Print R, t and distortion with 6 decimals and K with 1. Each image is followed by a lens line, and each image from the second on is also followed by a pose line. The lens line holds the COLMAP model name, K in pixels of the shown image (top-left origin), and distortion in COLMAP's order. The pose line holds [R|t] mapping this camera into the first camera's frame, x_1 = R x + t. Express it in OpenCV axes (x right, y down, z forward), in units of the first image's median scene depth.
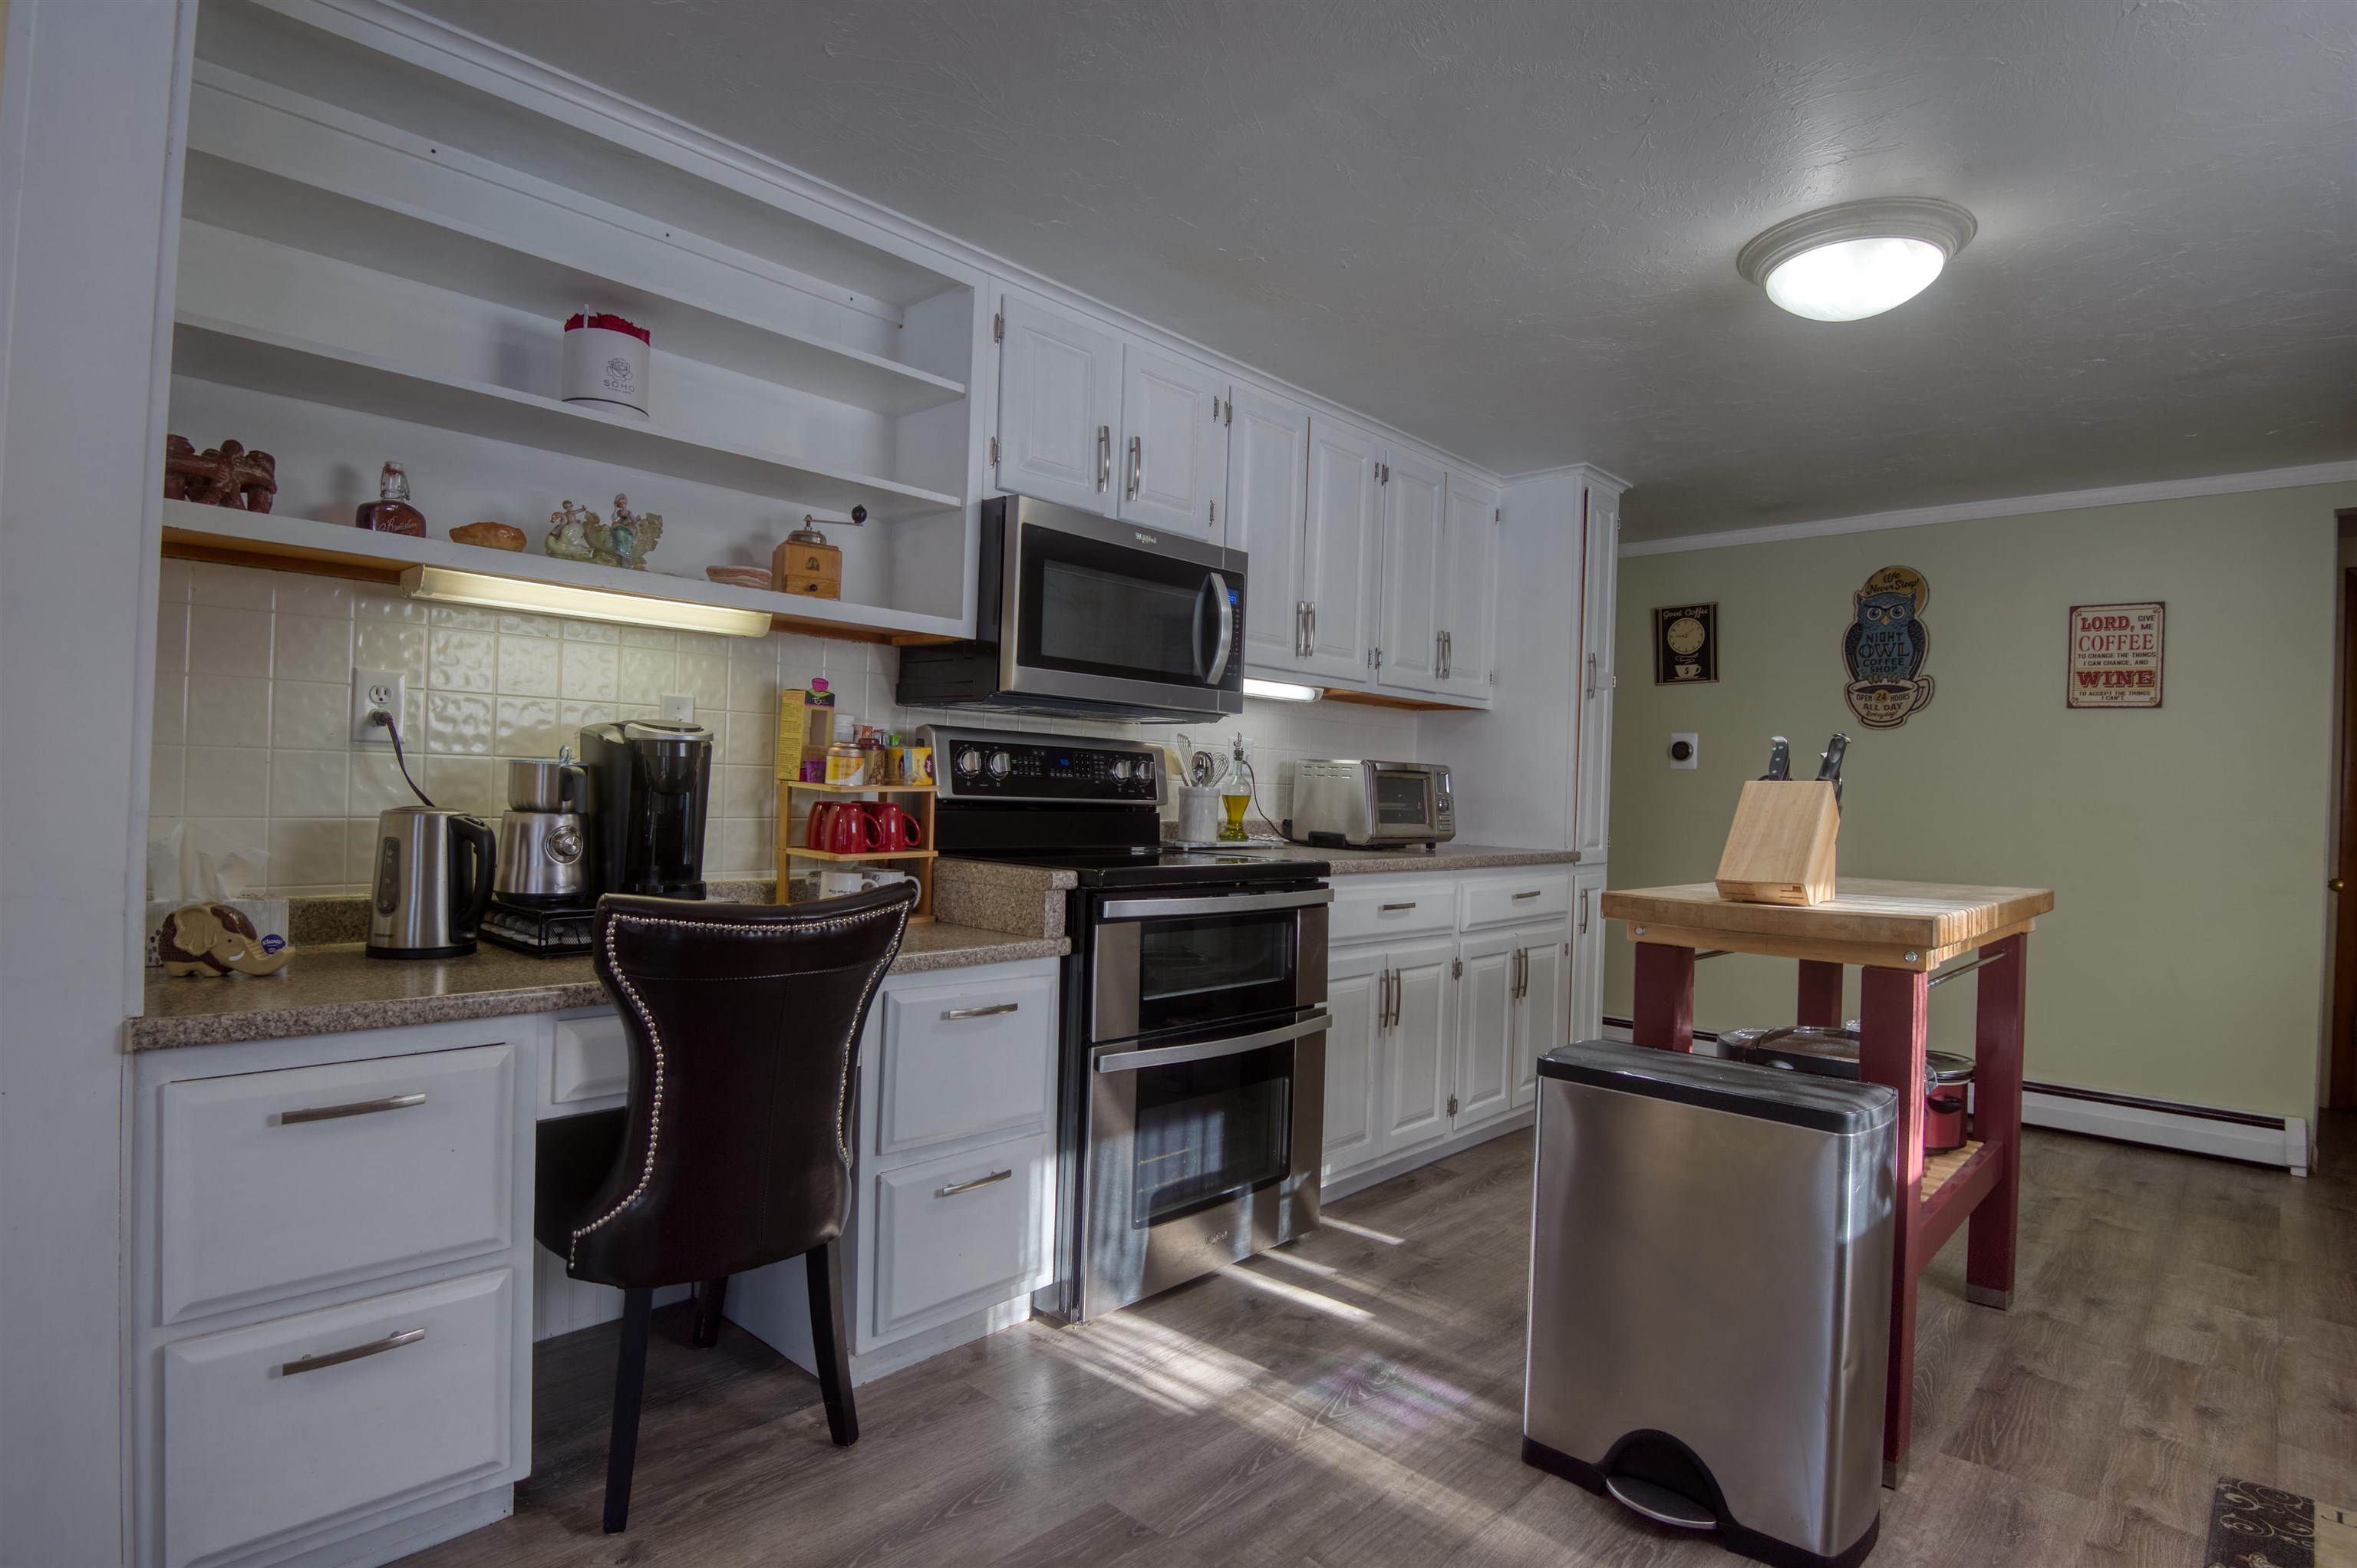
lens RADIAL K [[1214.9, 0, 1170.4], [0, 1214.9, 783.0], [0, 0, 1]] dist [-0.024110, -0.007020]
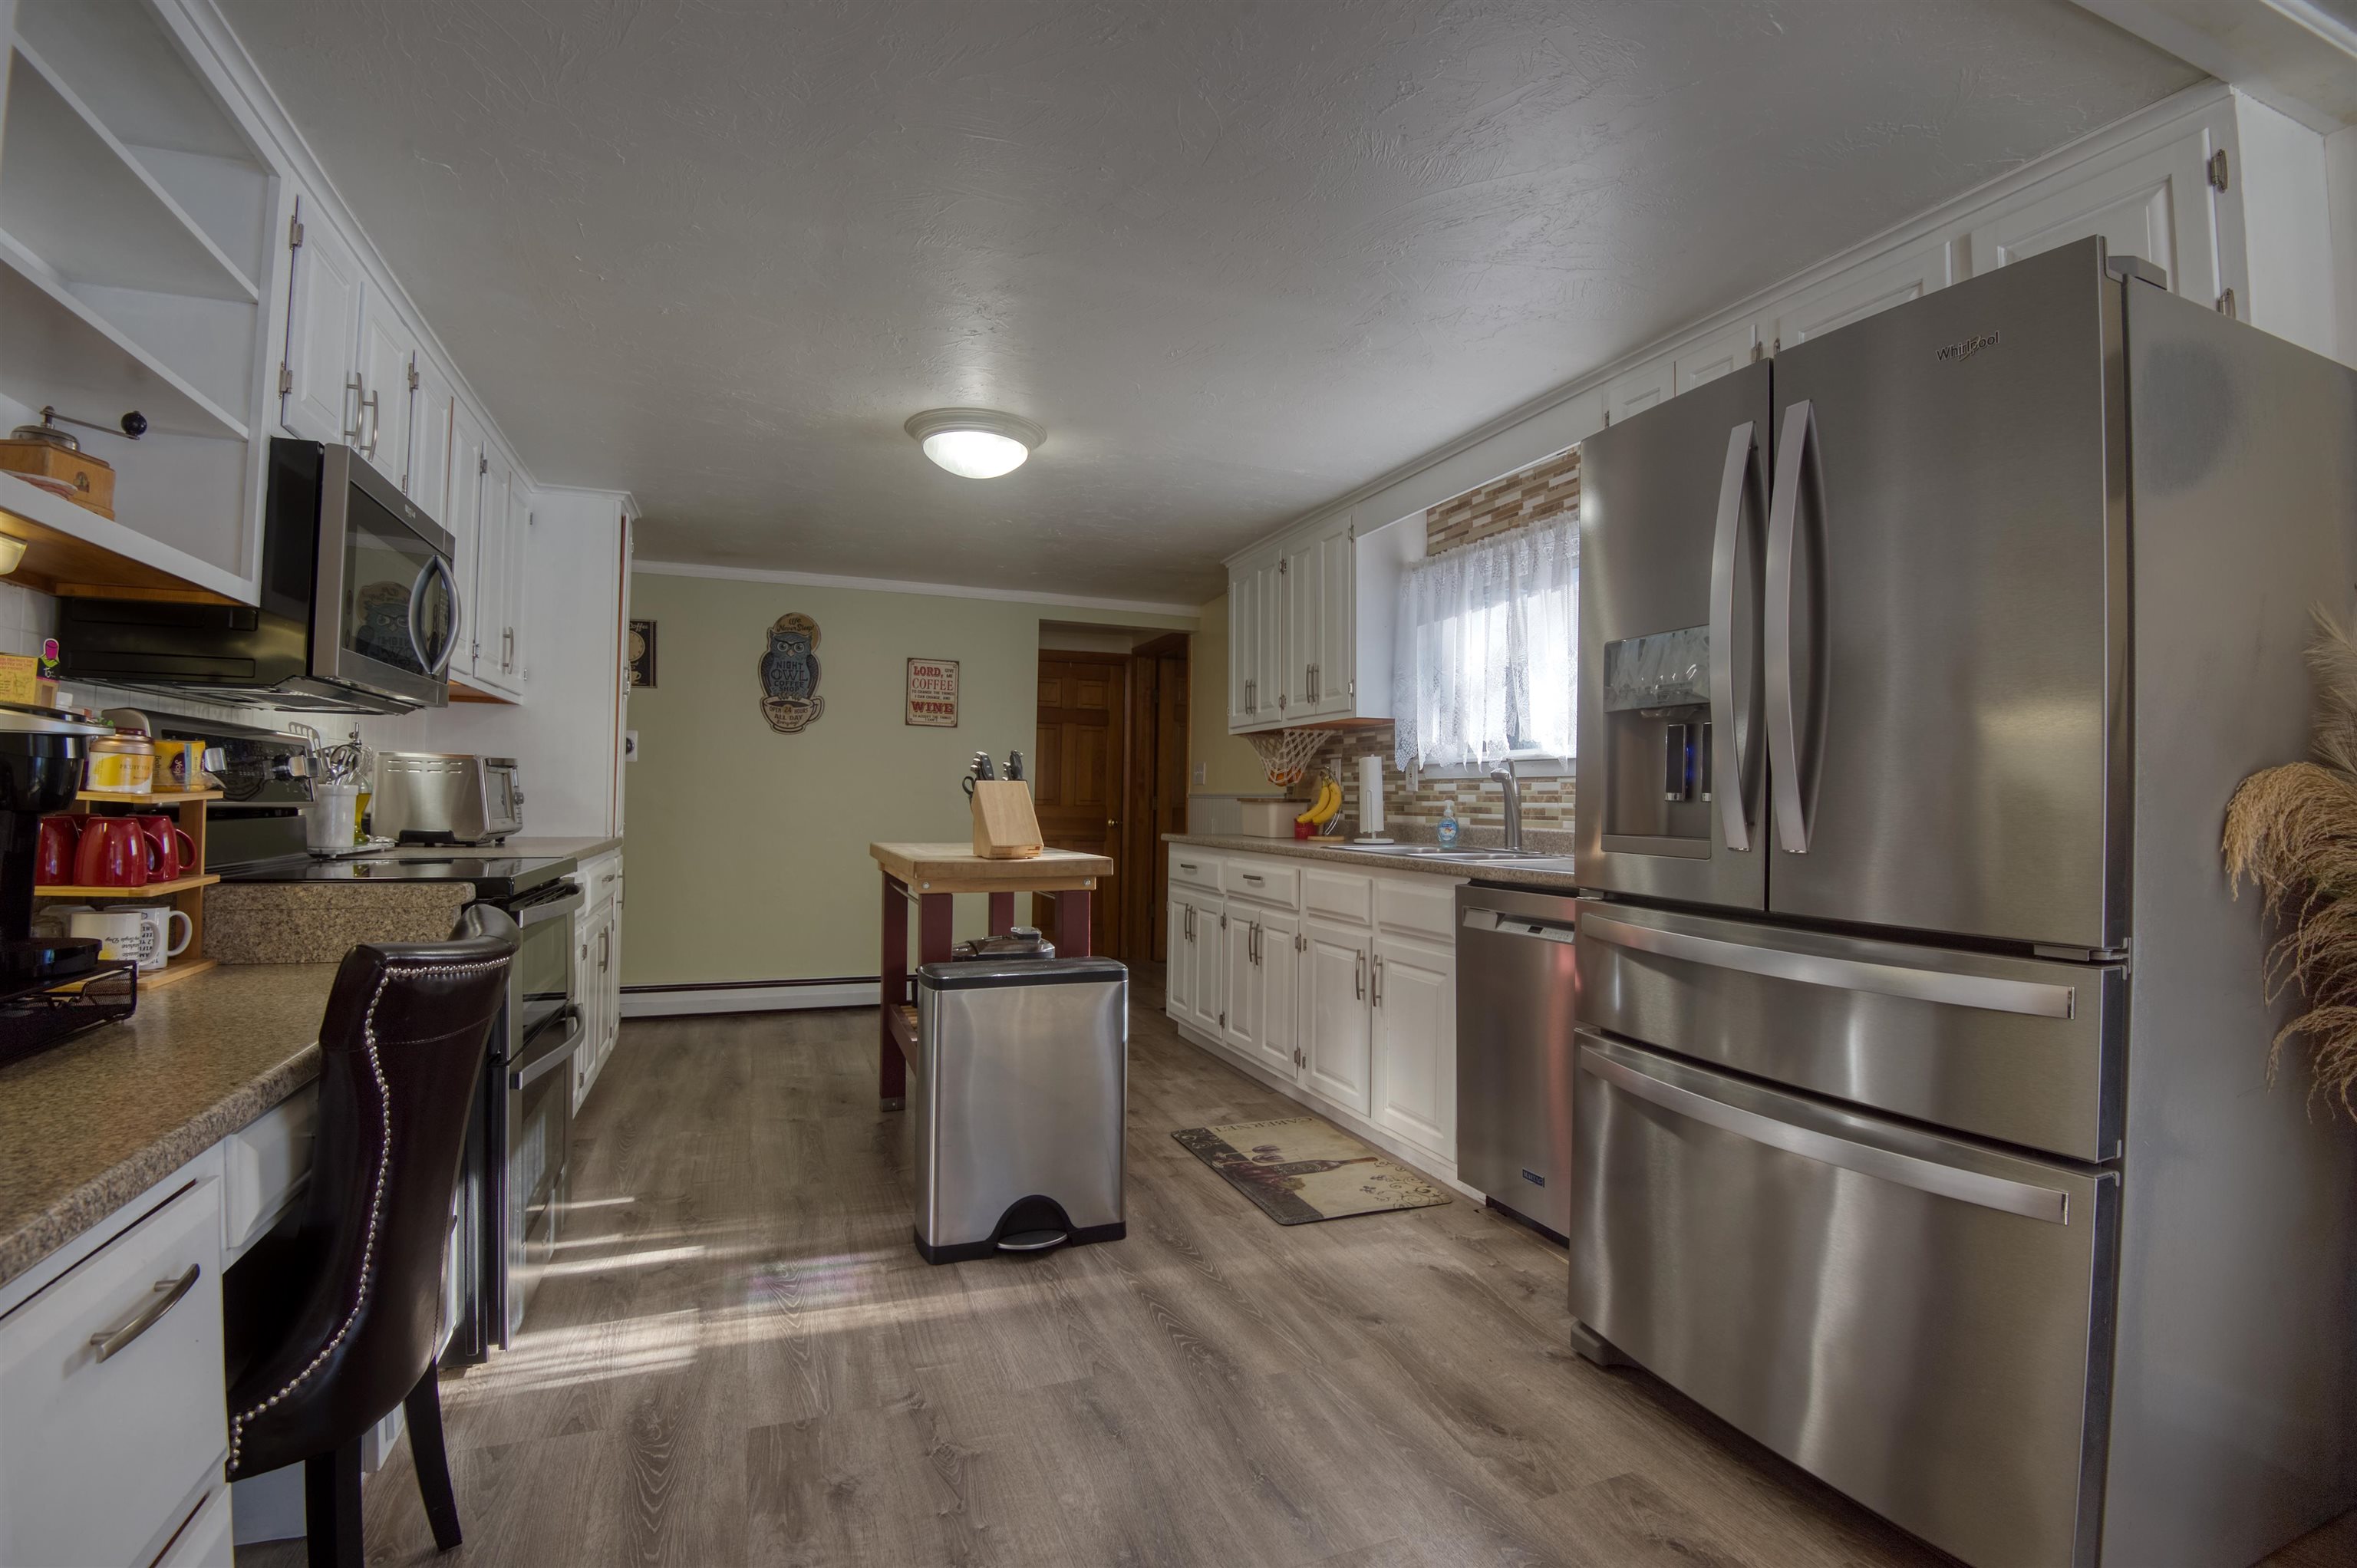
lens RADIAL K [[1083.2, 0, 1203.1], [0, 1083.2, 783.9], [0, 0, 1]] dist [-0.027866, -0.009877]
pose [[0.418080, -0.011134, 0.908342, -0.505718], [-0.004217, 0.999890, 0.014197, -0.013923], [-0.908401, -0.009766, 0.417987, 0.137323]]
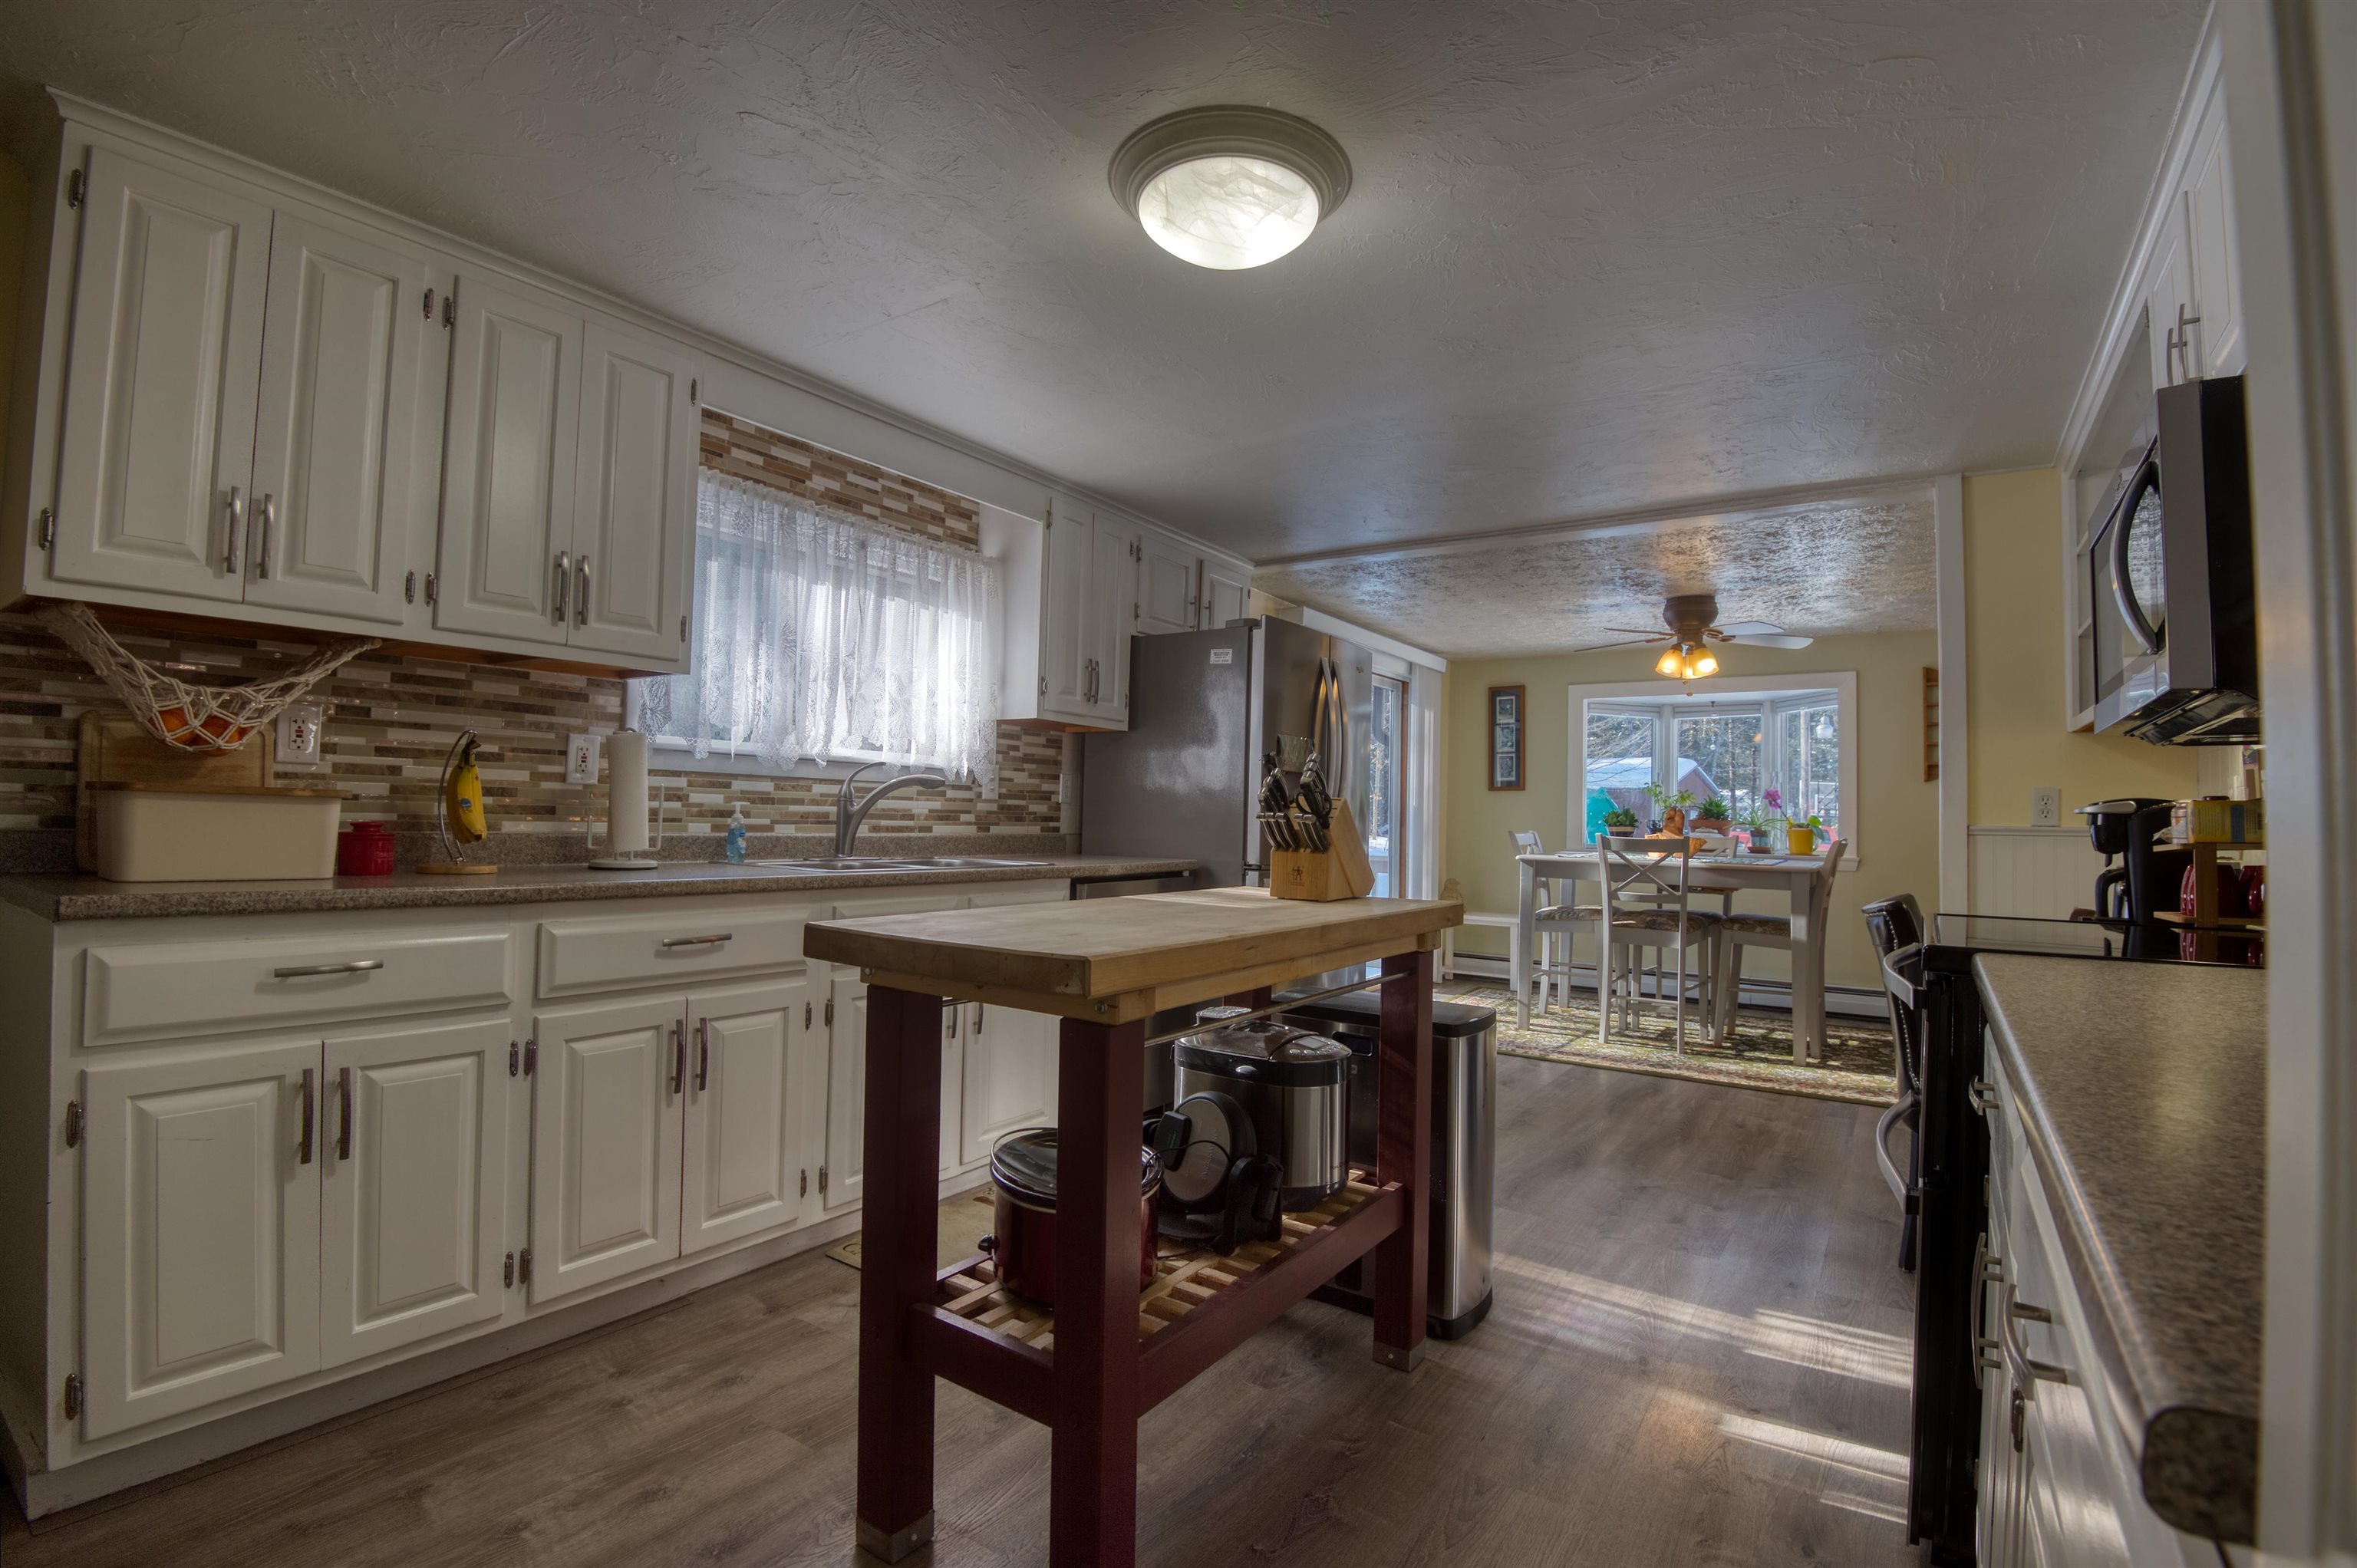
lens RADIAL K [[1083.2, 0, 1178.3], [0, 1083.2, 770.9], [0, 0, 1]] dist [-0.027866, -0.009877]
pose [[-0.988328, -0.060373, -0.139864, 0.616239], [-0.053572, 0.997215, -0.051893, 0.027201], [0.142608, -0.043794, -0.988810, 1.571676]]
